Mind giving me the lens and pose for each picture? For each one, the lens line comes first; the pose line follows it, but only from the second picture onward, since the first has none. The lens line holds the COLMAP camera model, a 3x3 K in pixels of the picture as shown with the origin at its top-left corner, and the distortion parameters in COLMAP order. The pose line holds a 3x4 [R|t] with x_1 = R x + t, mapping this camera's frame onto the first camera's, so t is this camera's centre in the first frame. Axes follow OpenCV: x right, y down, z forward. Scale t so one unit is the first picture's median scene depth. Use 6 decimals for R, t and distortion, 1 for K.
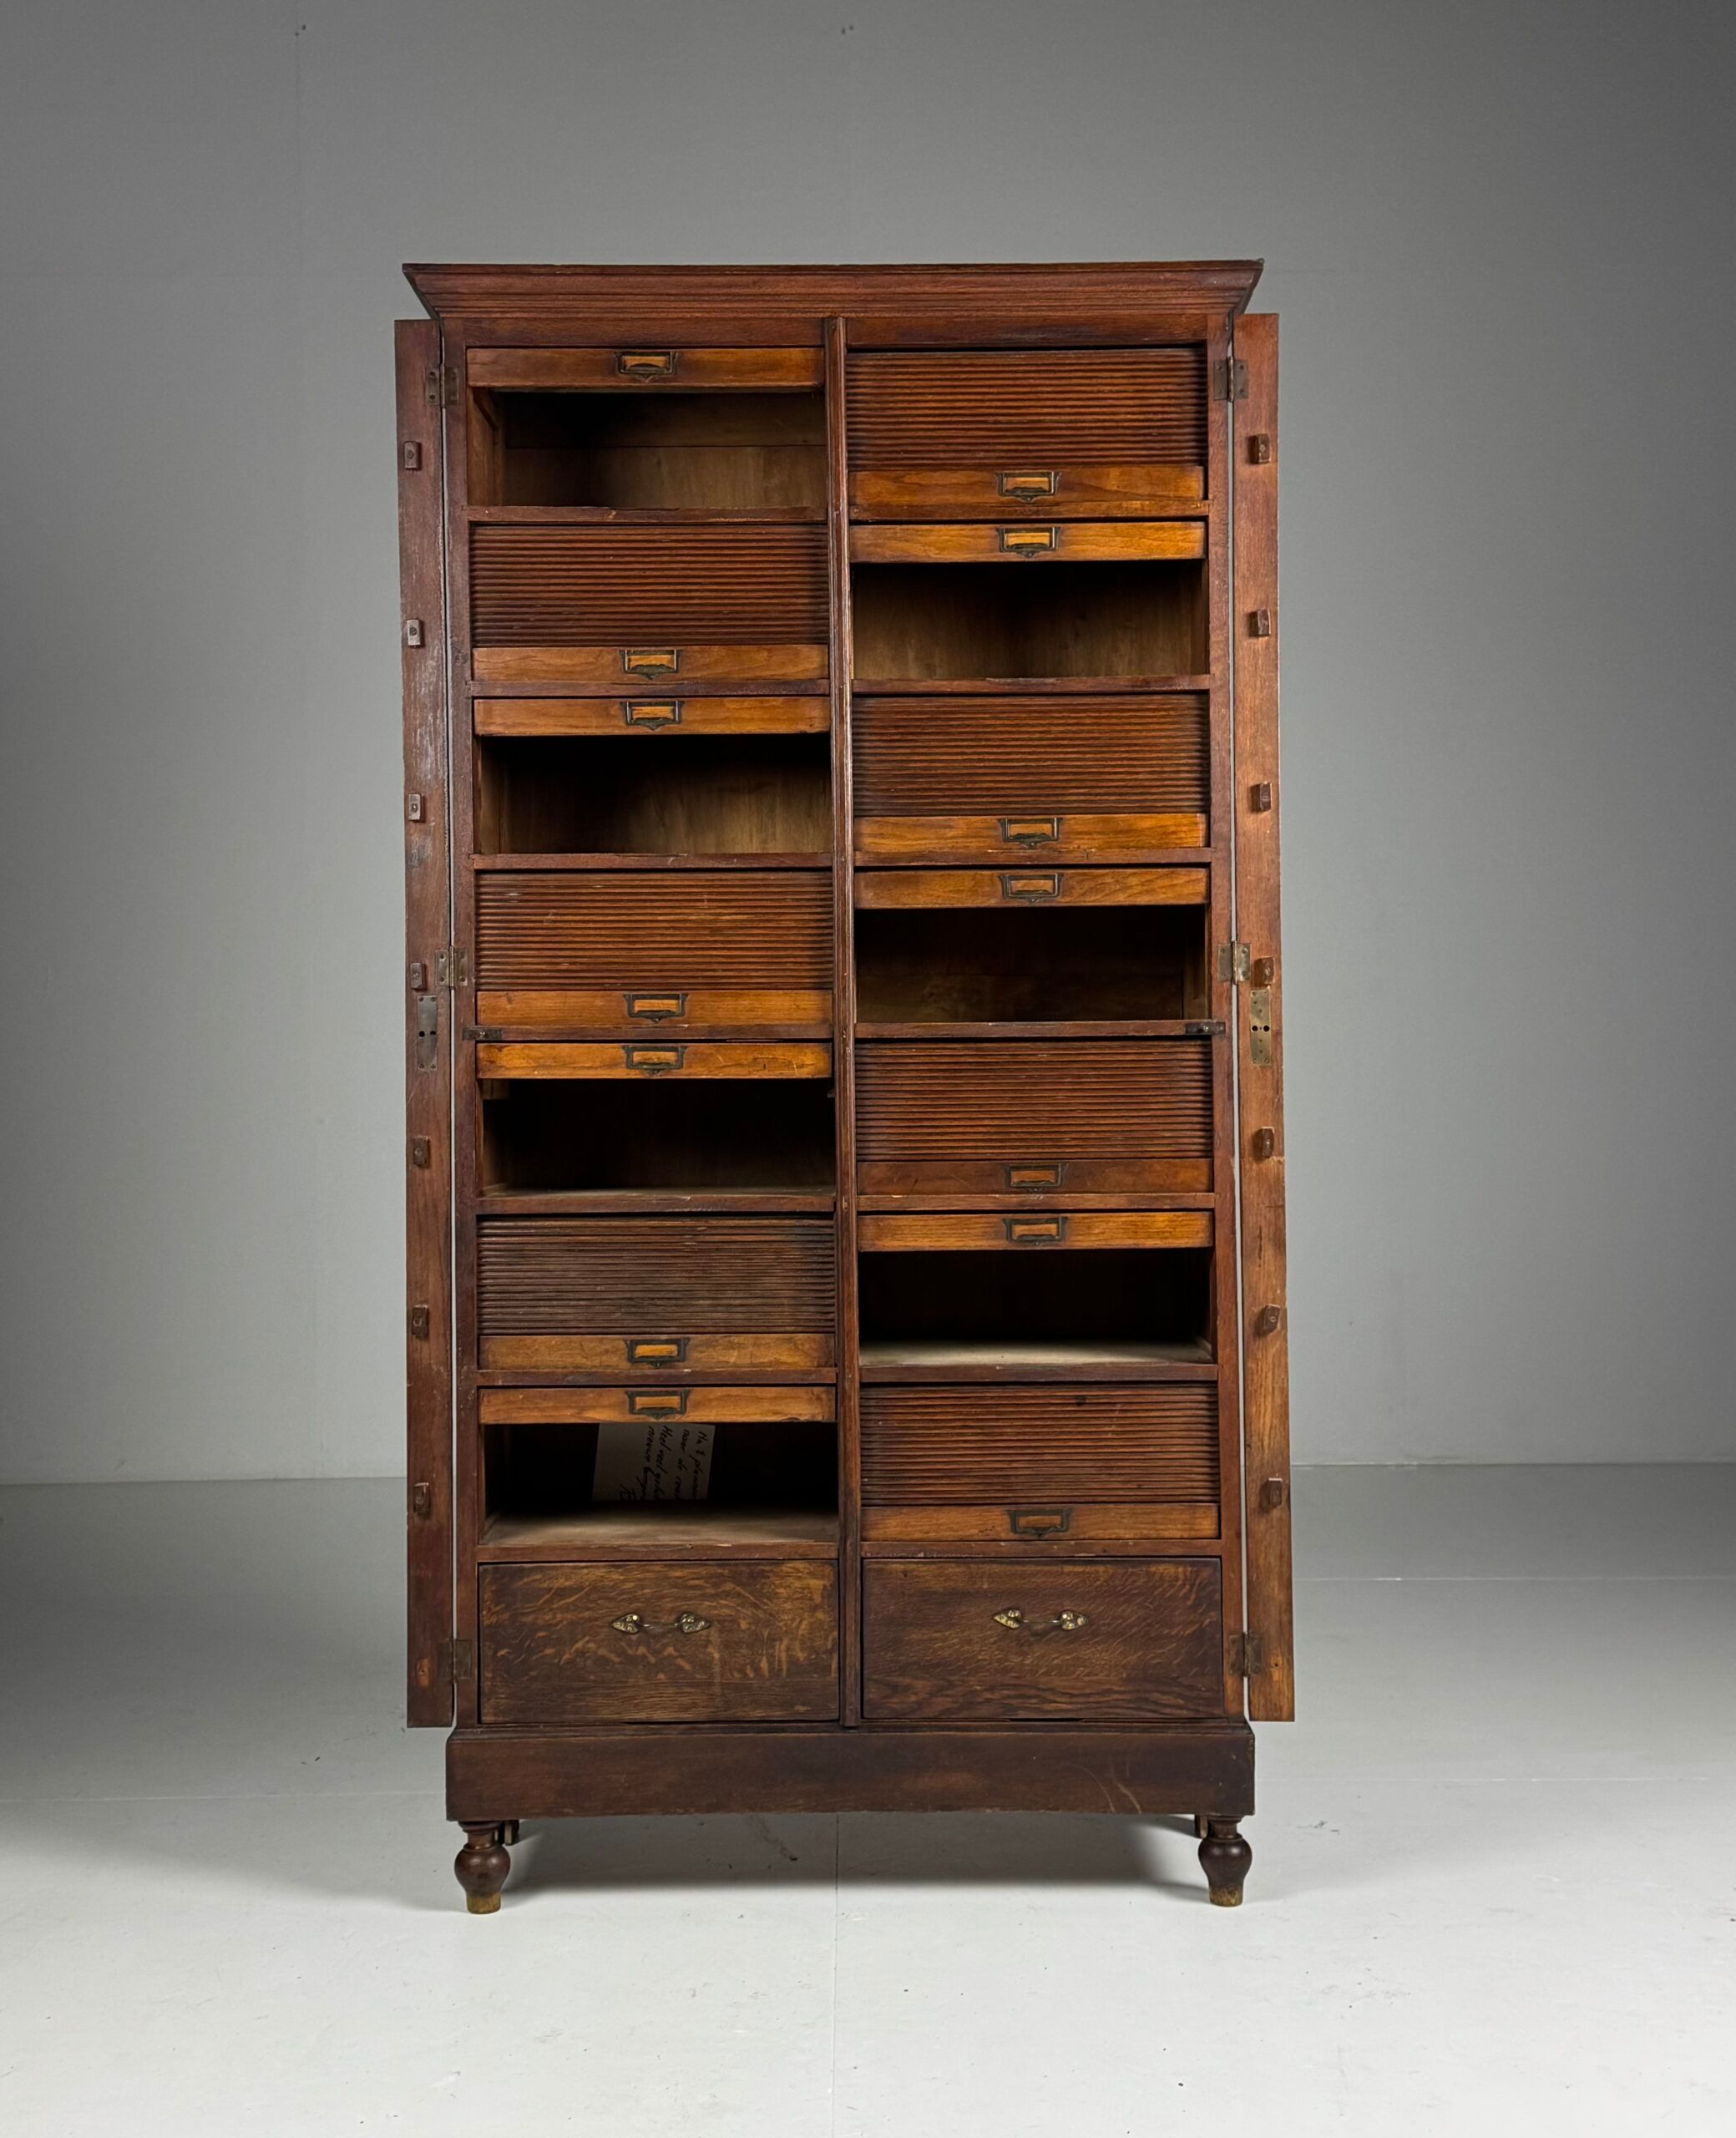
lens RADIAL K [[2626.5, 0, 880.5], [0, 2626.5, 1053.1], [0, 0, 1]] dist [0.129167, 0.000000]
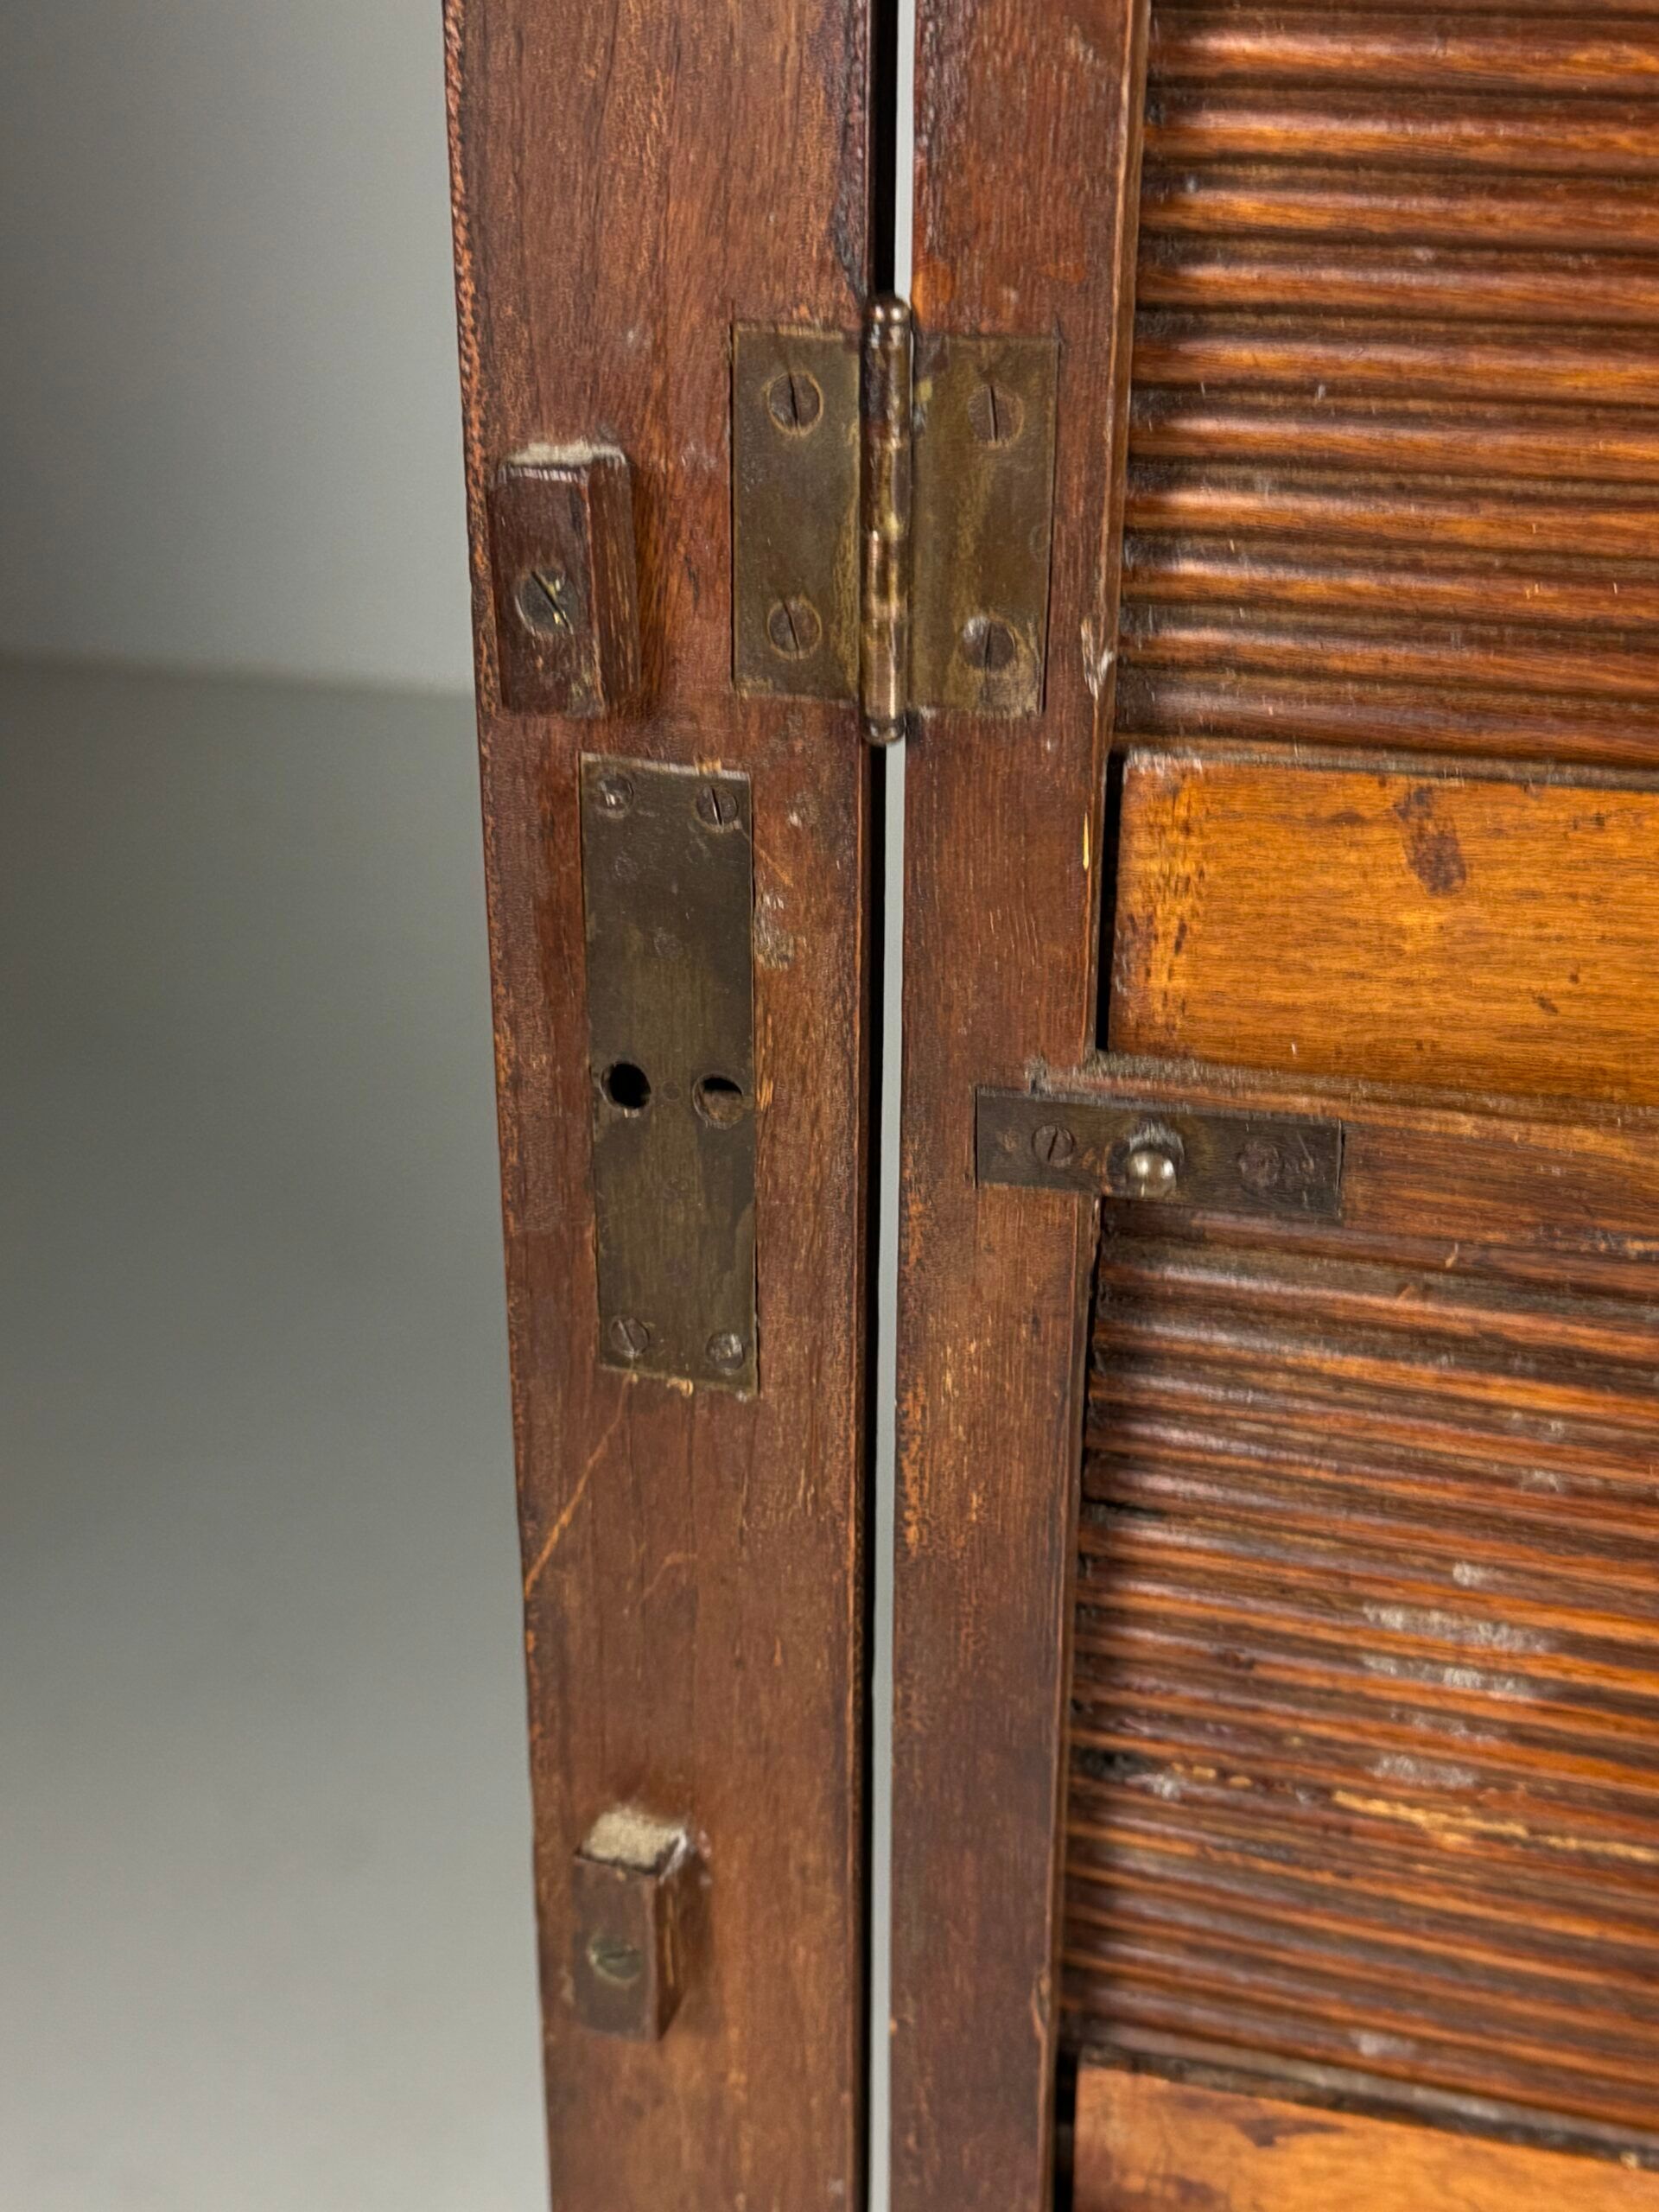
lens RADIAL K [[2908.9, 0, 827.2], [0, 2908.9, 1105.2], [0, 0, 1]] dist [0.122837, 0.000000]
pose [[0.966052, 0.114058, -0.231805, -0.136486], [-0.003543, 0.903030, 0.429564, -0.060157], [0.258322, -0.414160, 0.872778, 0.892391]]
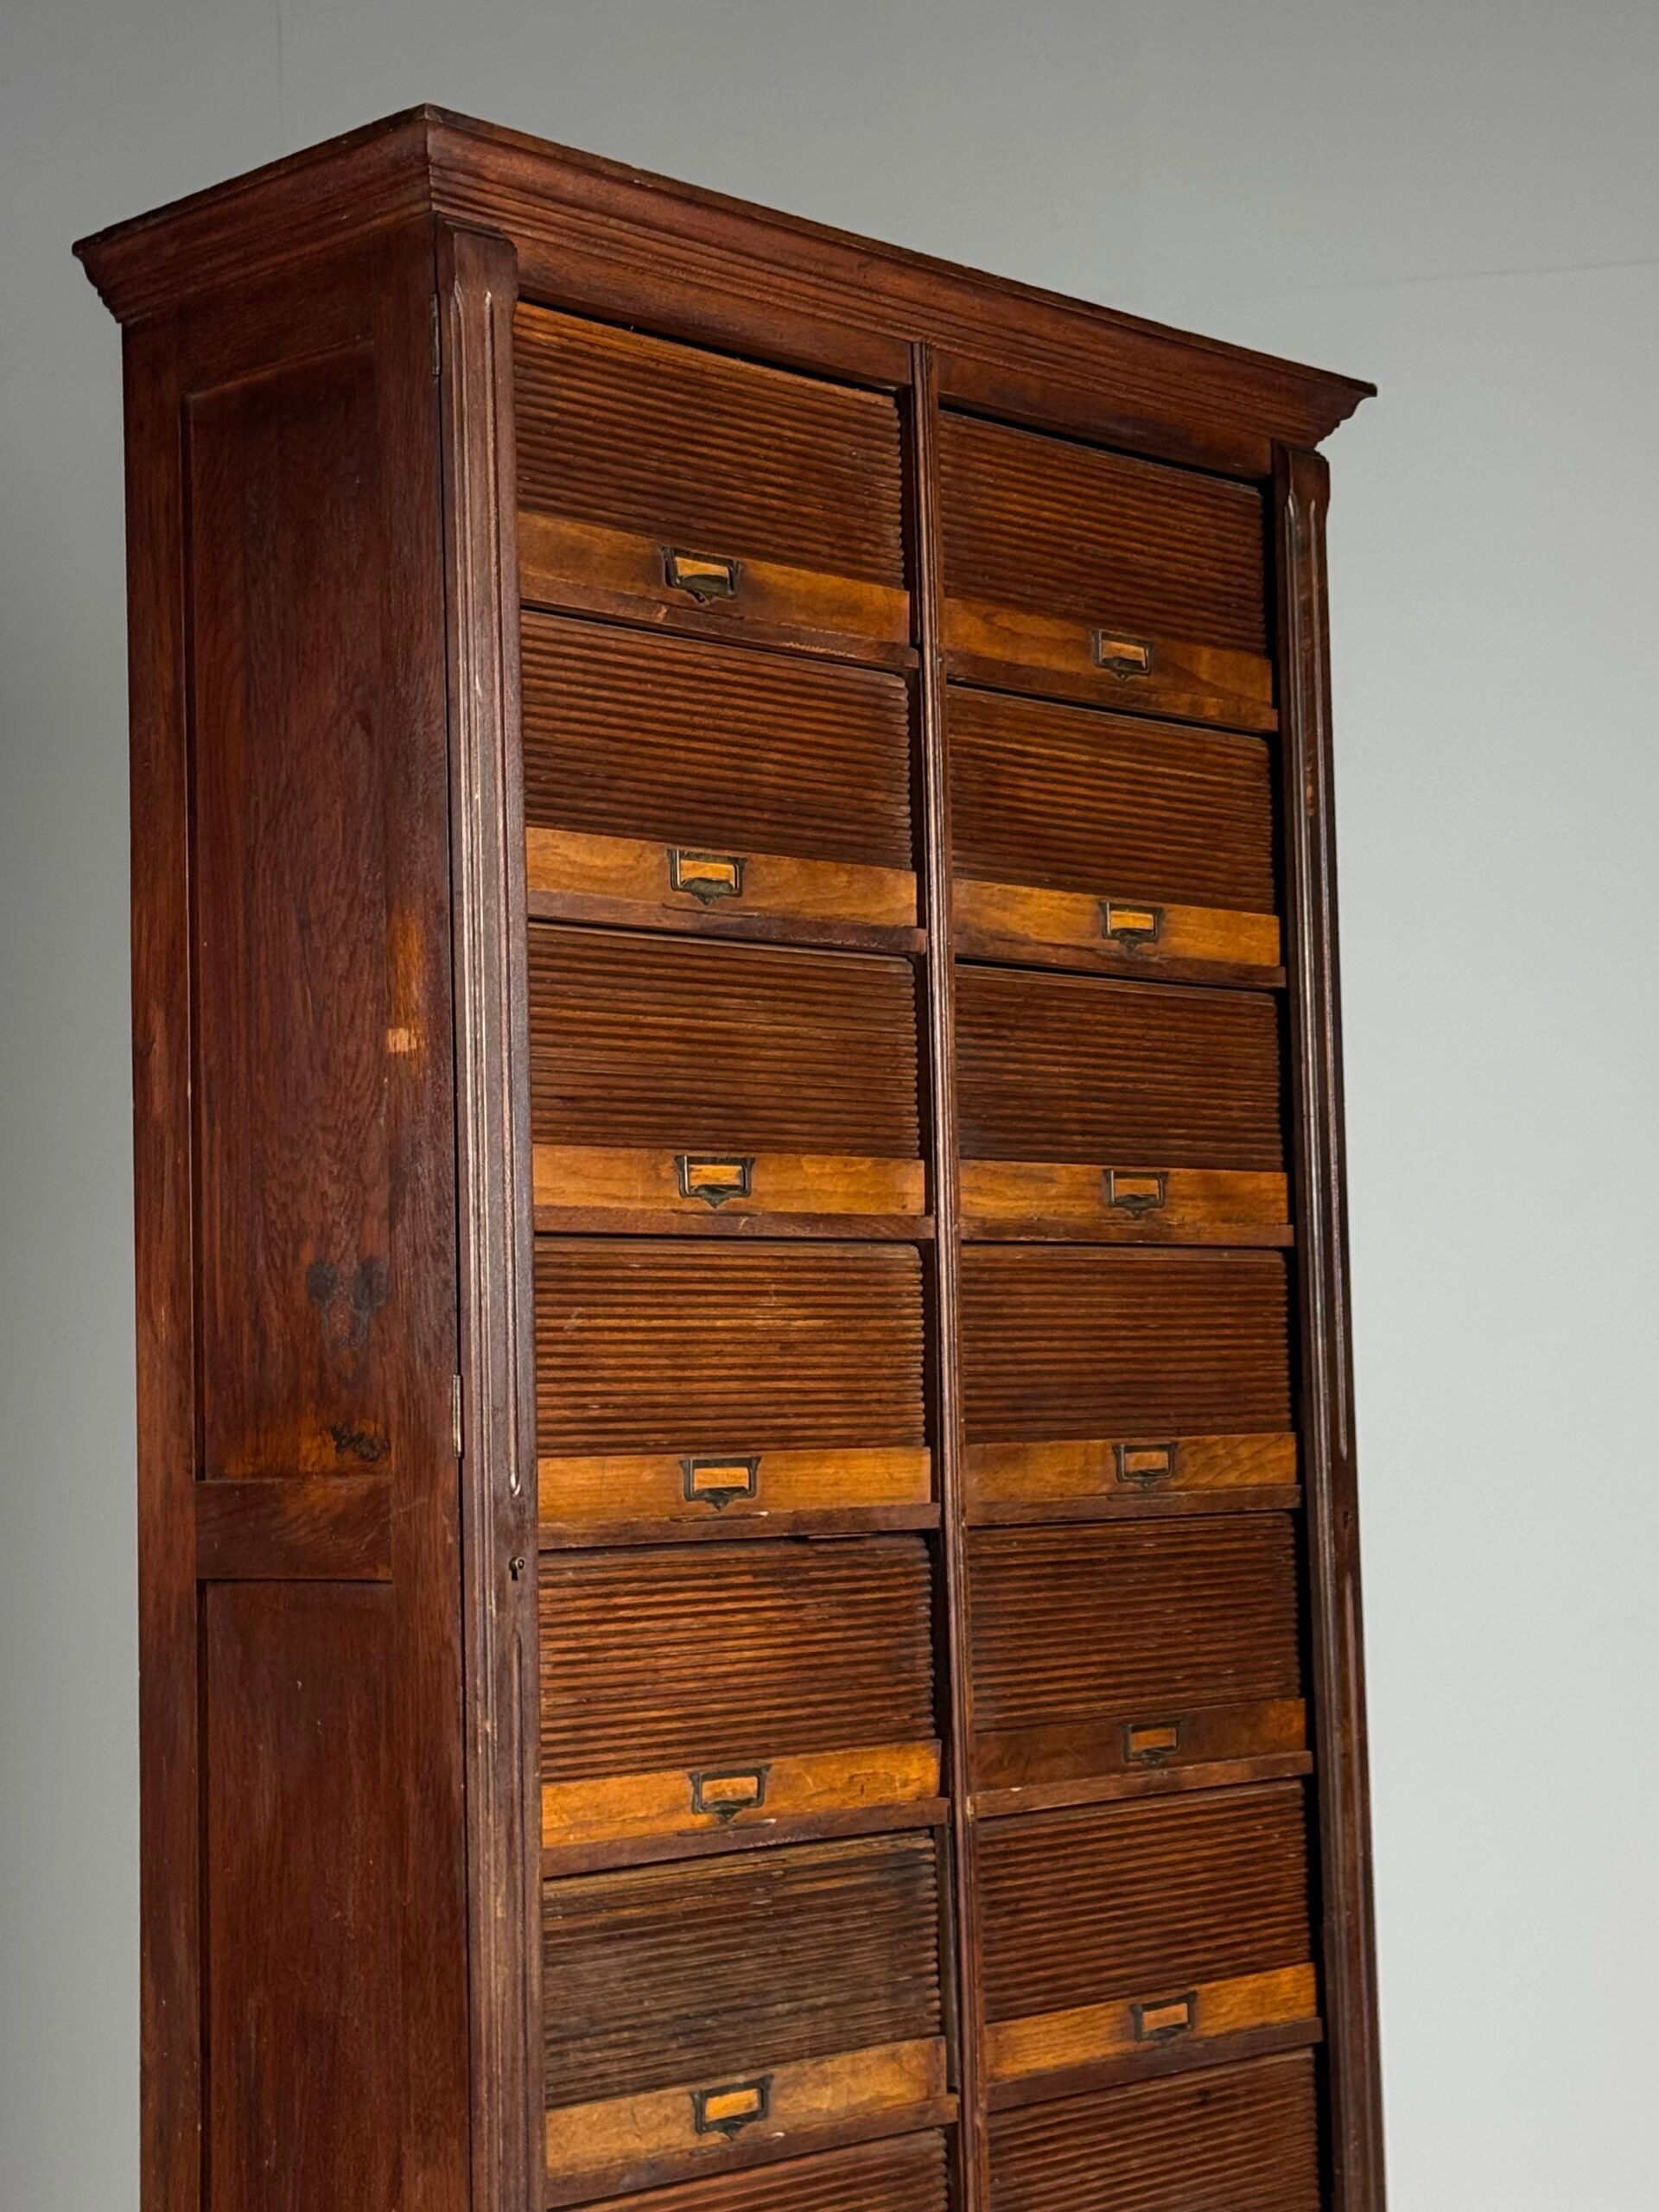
lens RADIAL K [[3918.2, 0, 776.1], [0, 3918.2, 1145.3], [0, 0, 1]] dist [0.122142, 0.000000]
pose [[0.695500, 0.040704, 0.717372, -0.683299], [0.011589, 0.997629, -0.067841, -0.032329], [-0.718433, 0.055497, 0.693379, 0.405518]]
